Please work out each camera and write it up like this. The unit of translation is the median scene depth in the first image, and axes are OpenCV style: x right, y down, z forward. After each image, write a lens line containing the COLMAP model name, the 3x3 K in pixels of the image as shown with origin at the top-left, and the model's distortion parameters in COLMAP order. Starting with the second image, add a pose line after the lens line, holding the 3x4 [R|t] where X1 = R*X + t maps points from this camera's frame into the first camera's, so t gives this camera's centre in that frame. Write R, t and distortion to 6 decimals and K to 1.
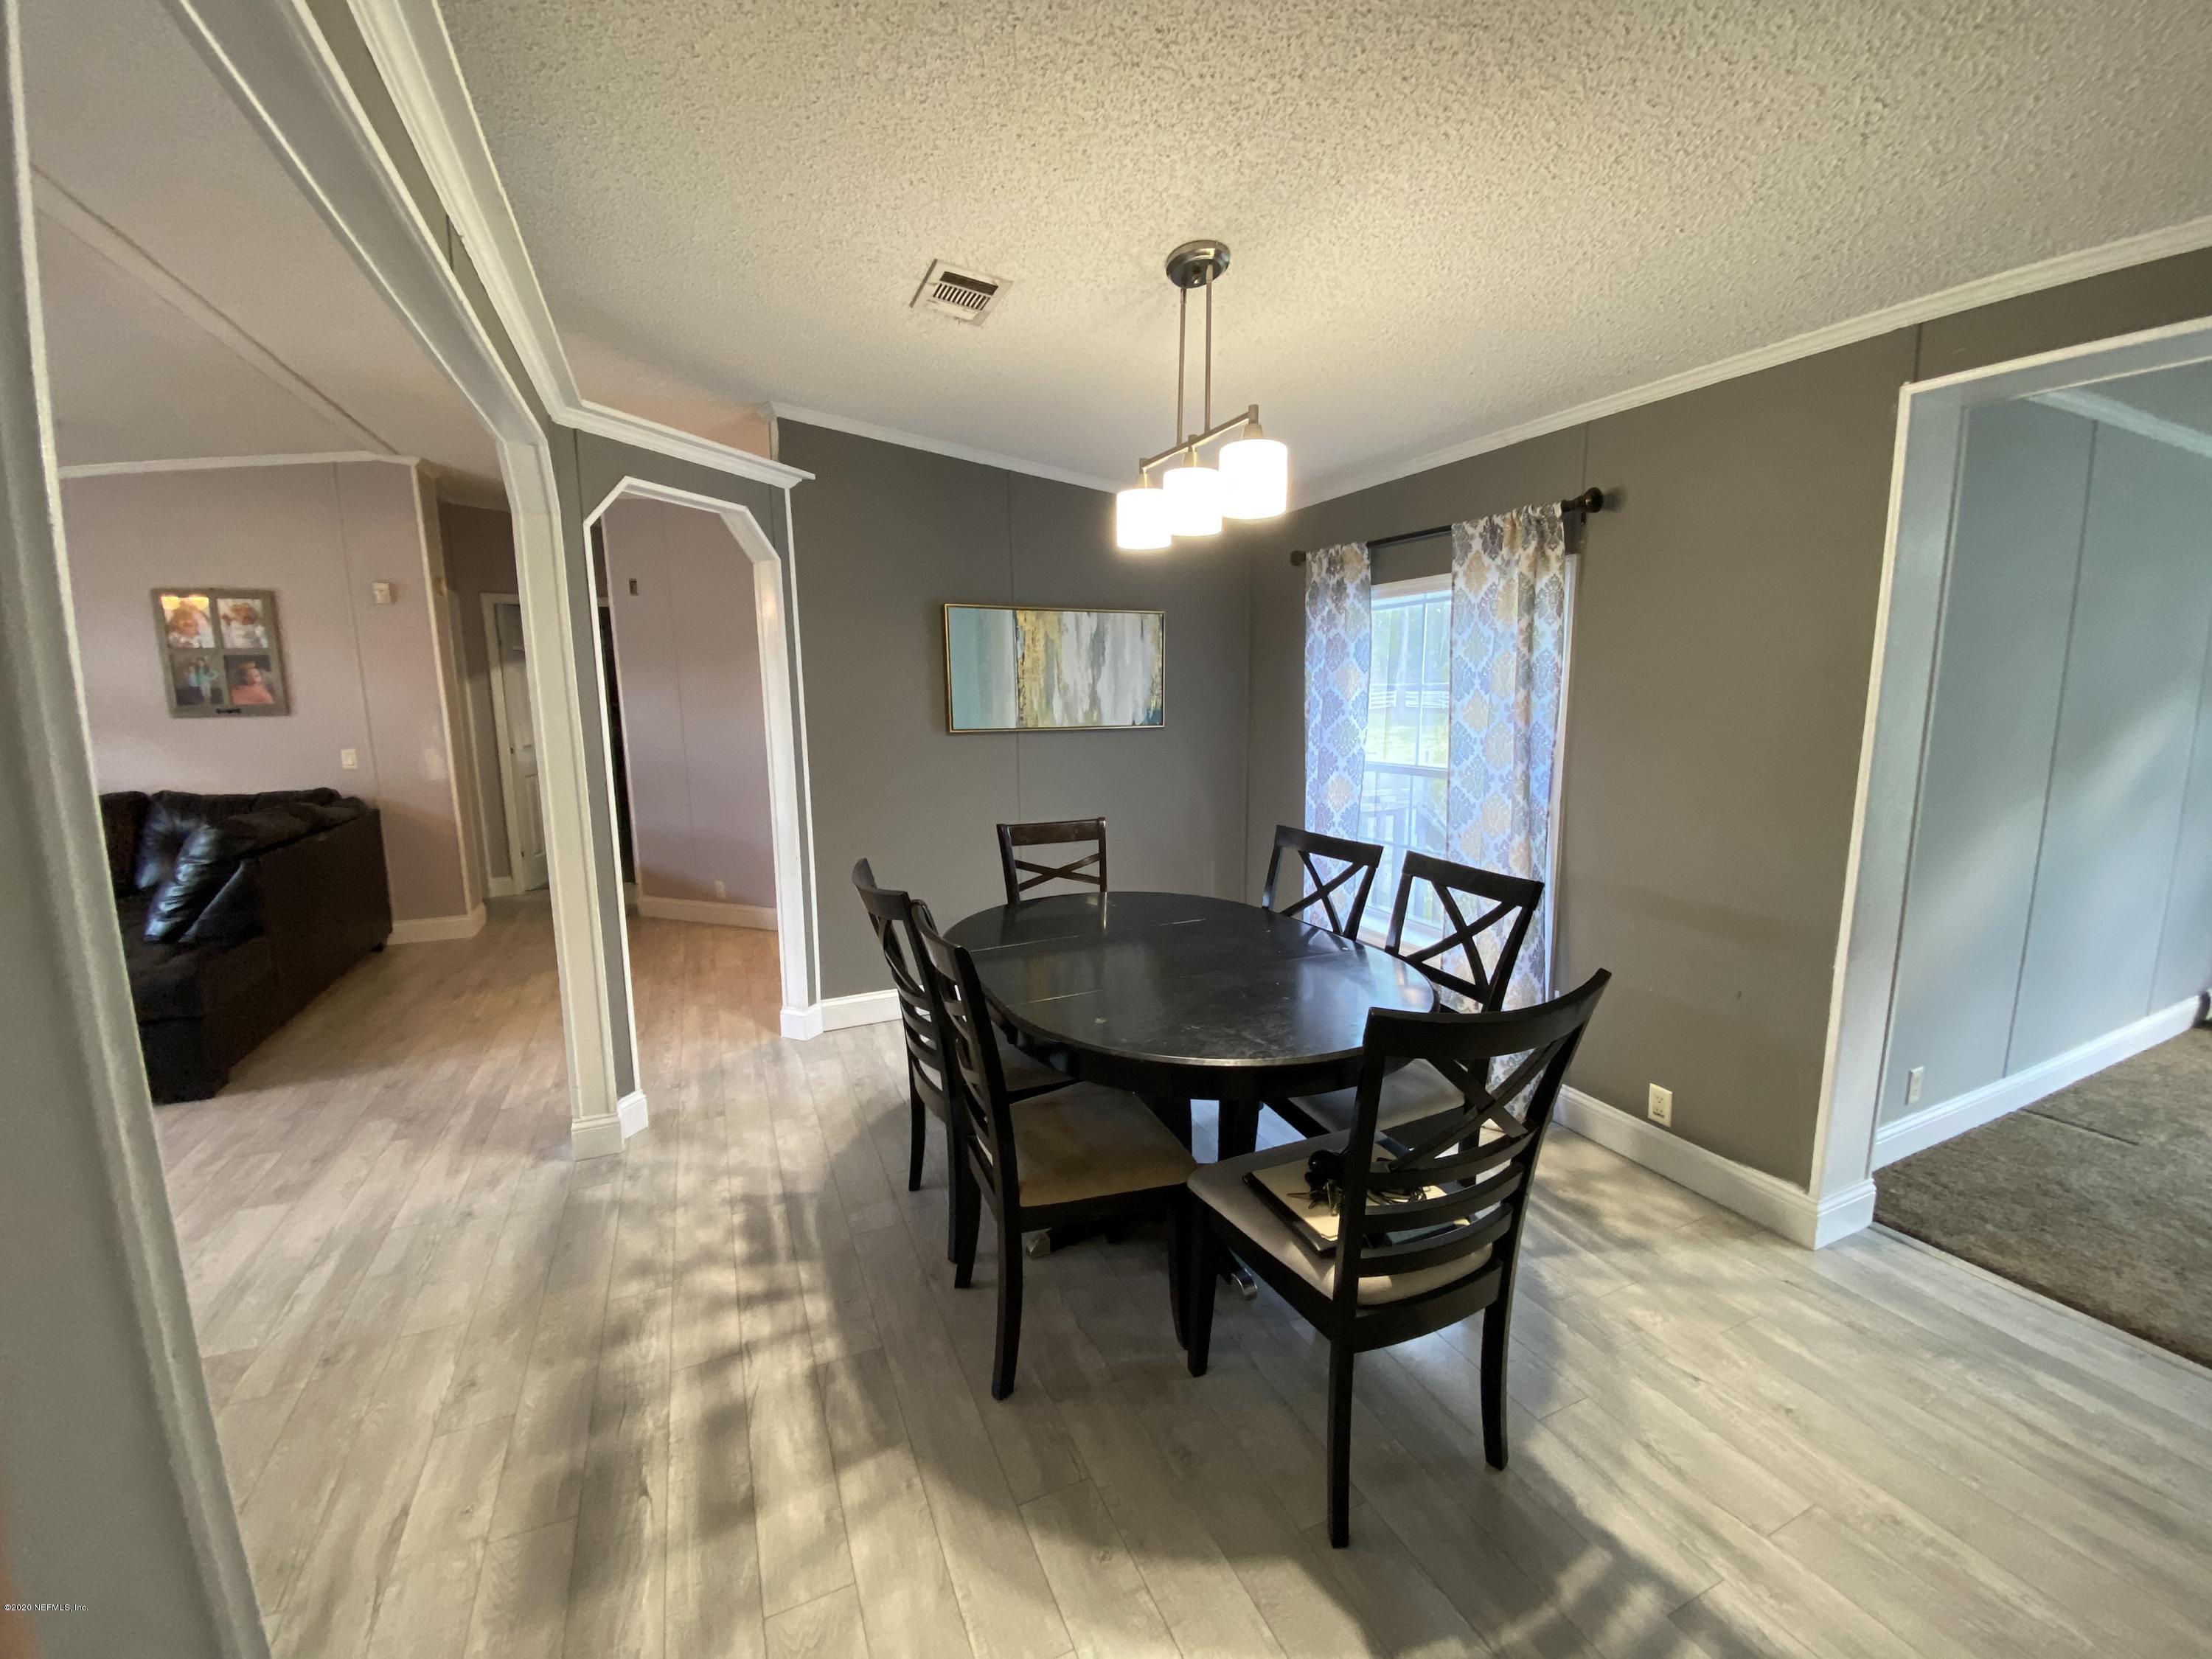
lens RADIAL K [[904.2, 0, 1106.0], [0, 904.2, 829.5], [0, 0, 1]] dist [0.020707, -0.021800]
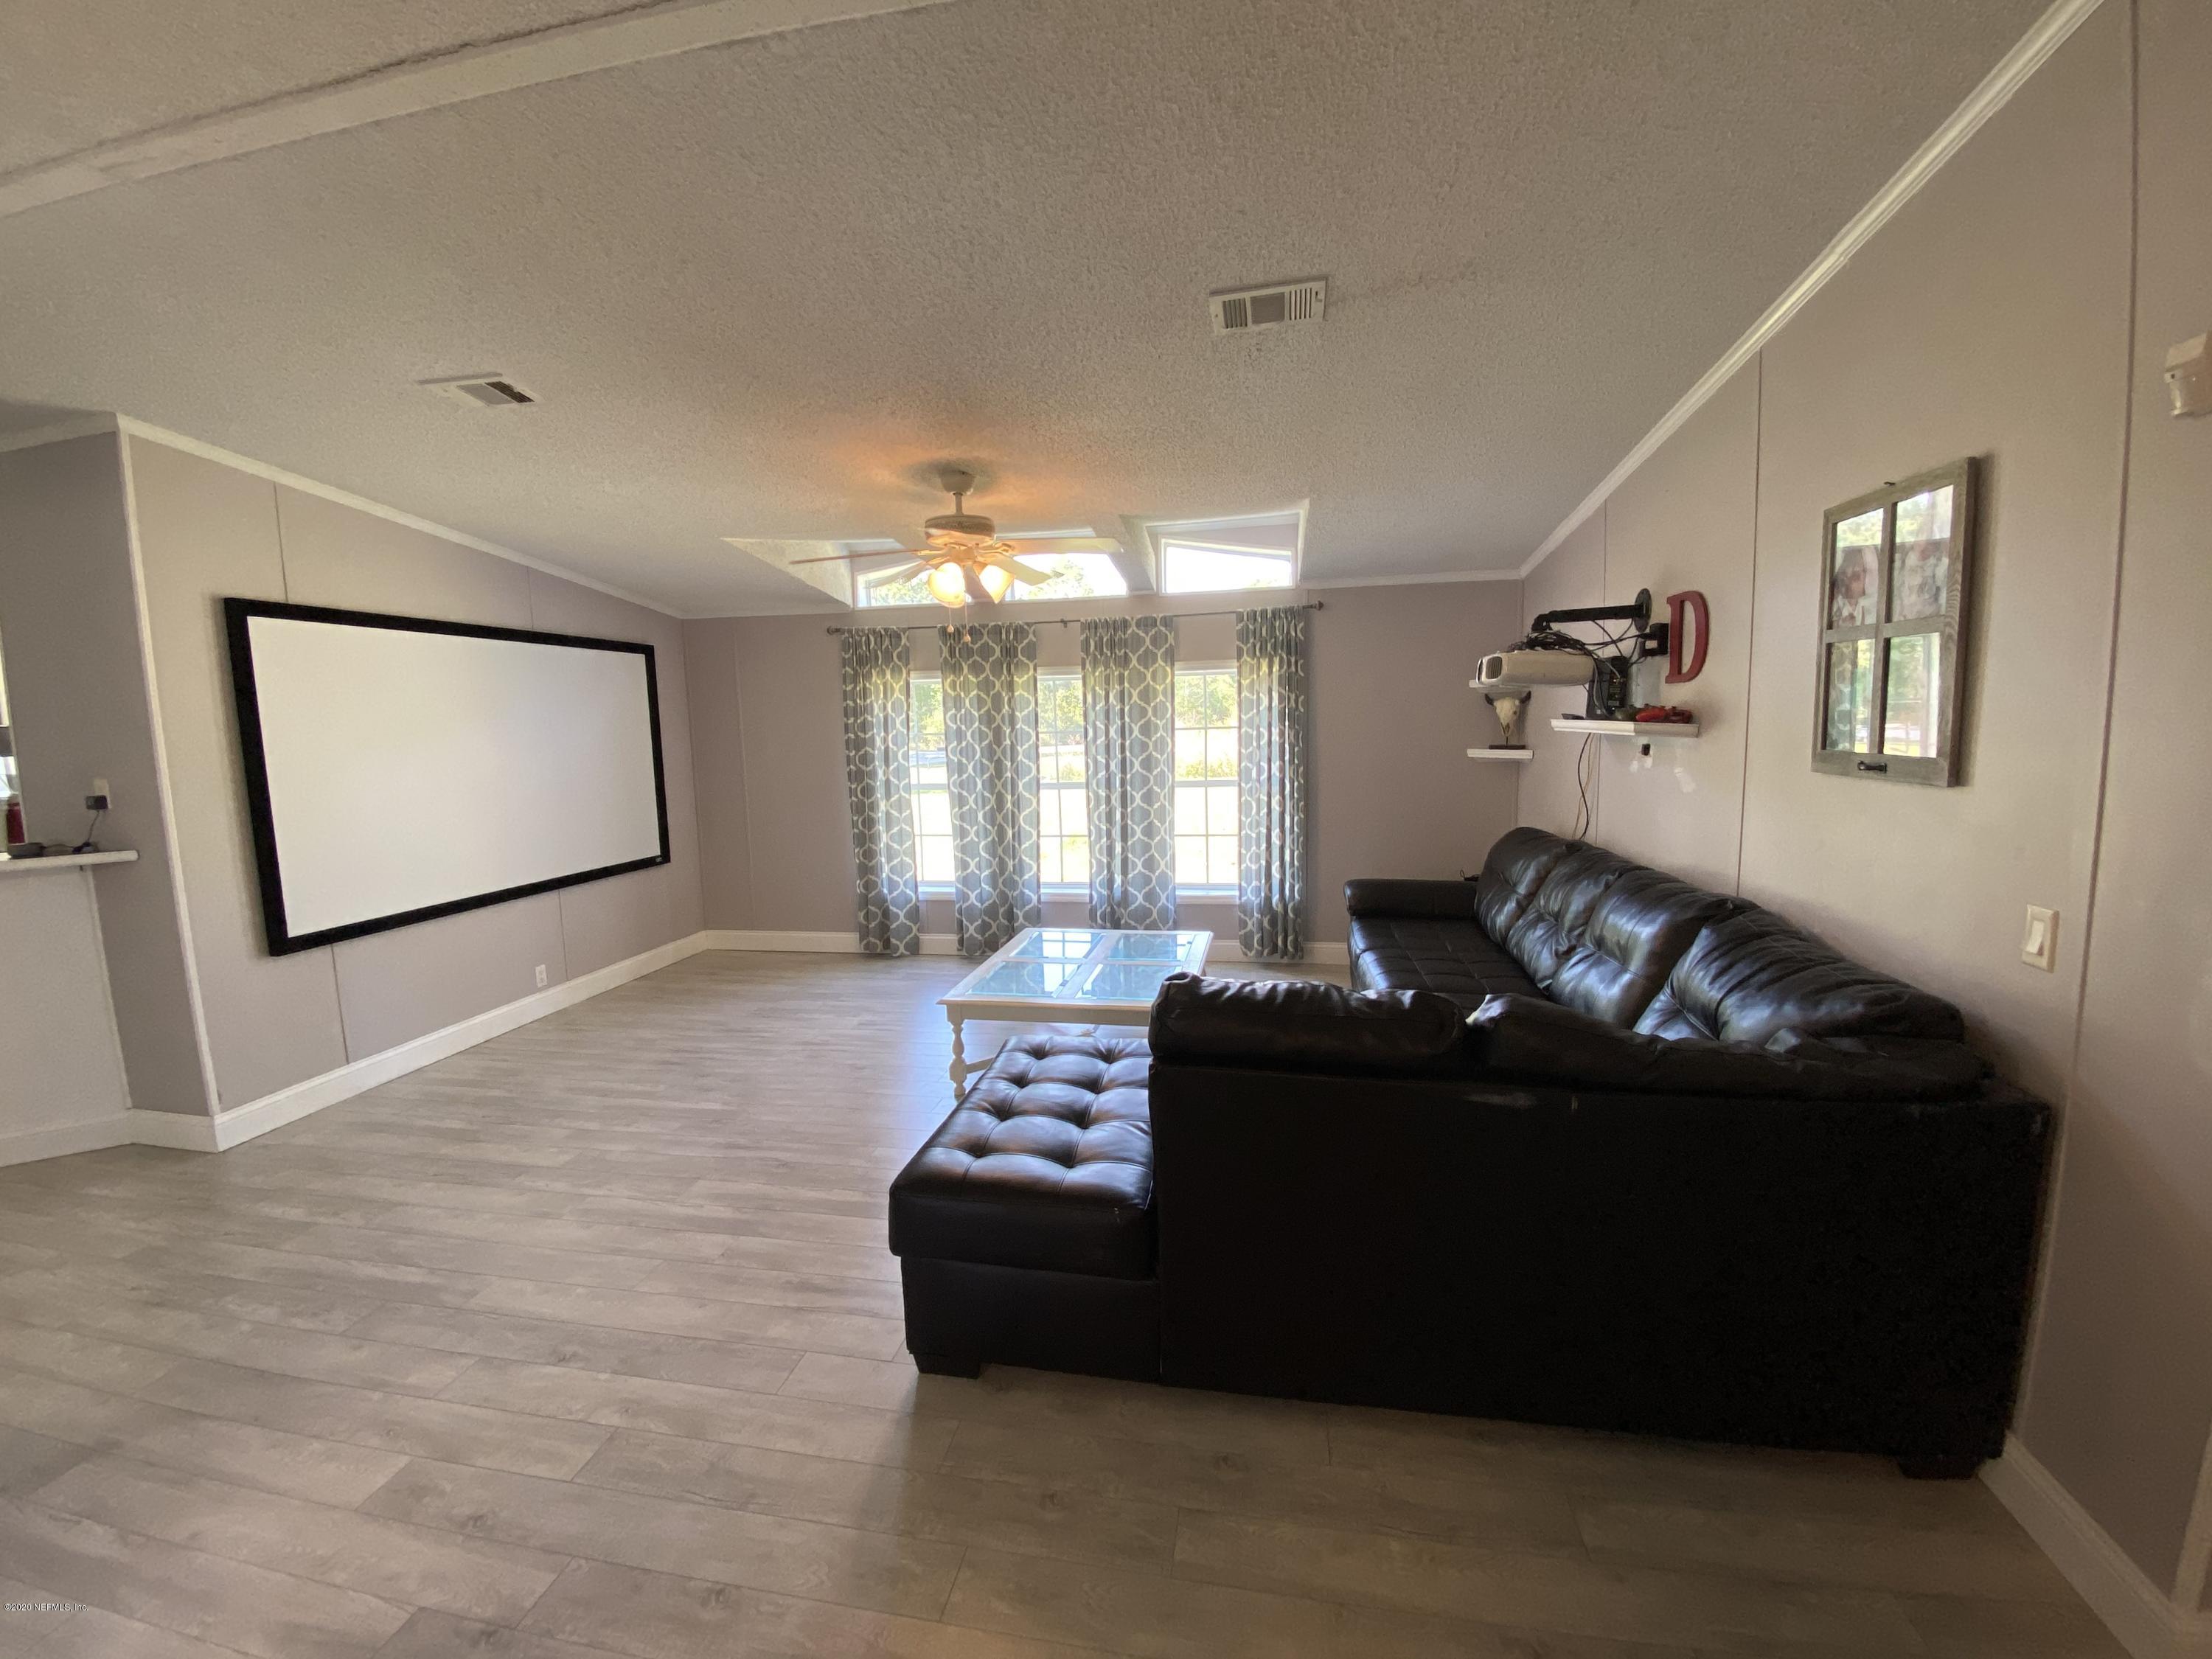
lens RADIAL K [[904.2, 0, 1106.0], [0, 904.2, 829.5], [0, 0, 1]] dist [0.020707, -0.021800]
pose [[-0.574773, 0.123399, -0.808955, -0.415455], [-0.099296, 0.970743, 0.218630, -0.164814], [0.812266, 0.205989, -0.545704, 0.971220]]
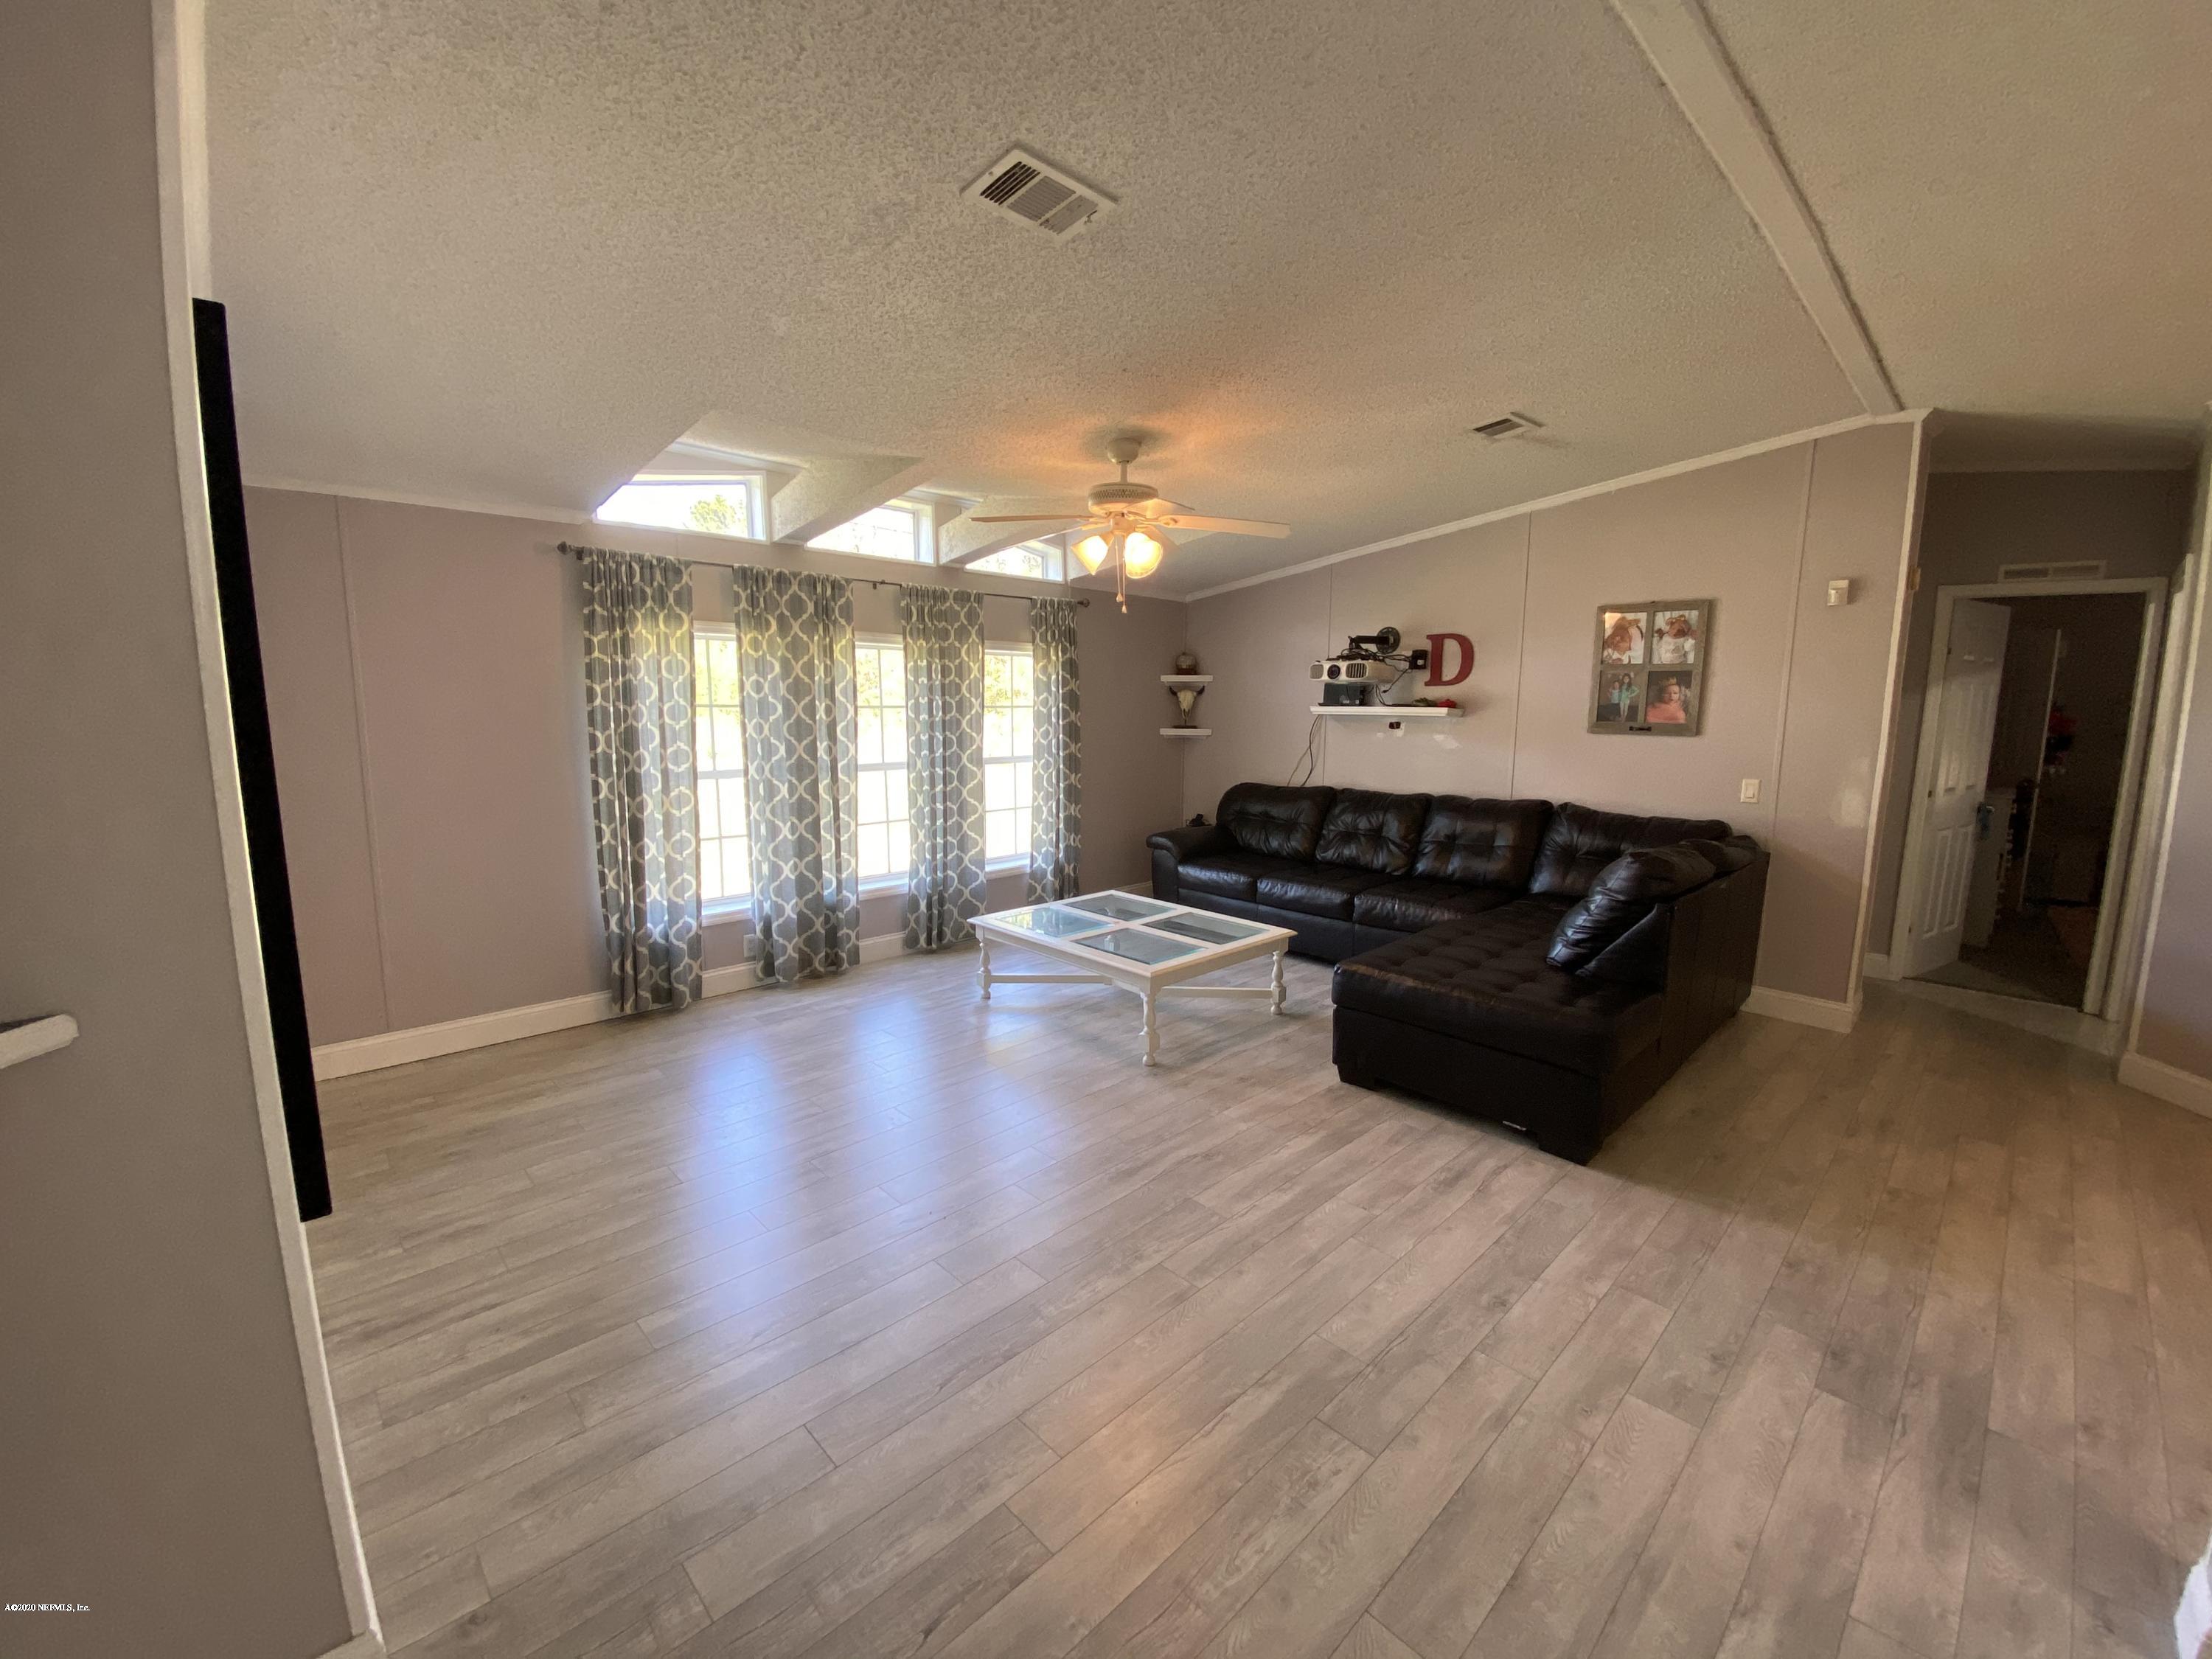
lens RADIAL K [[904.2, 0, 1106.0], [0, 904.2, 829.5], [0, 0, 1]] dist [0.020707, -0.021800]
pose [[0.343306, 0.145122, -0.927944, -0.259849], [-0.159838, 0.982606, 0.094536, -0.027206], [0.925523, 0.115866, 0.360531, 0.140984]]
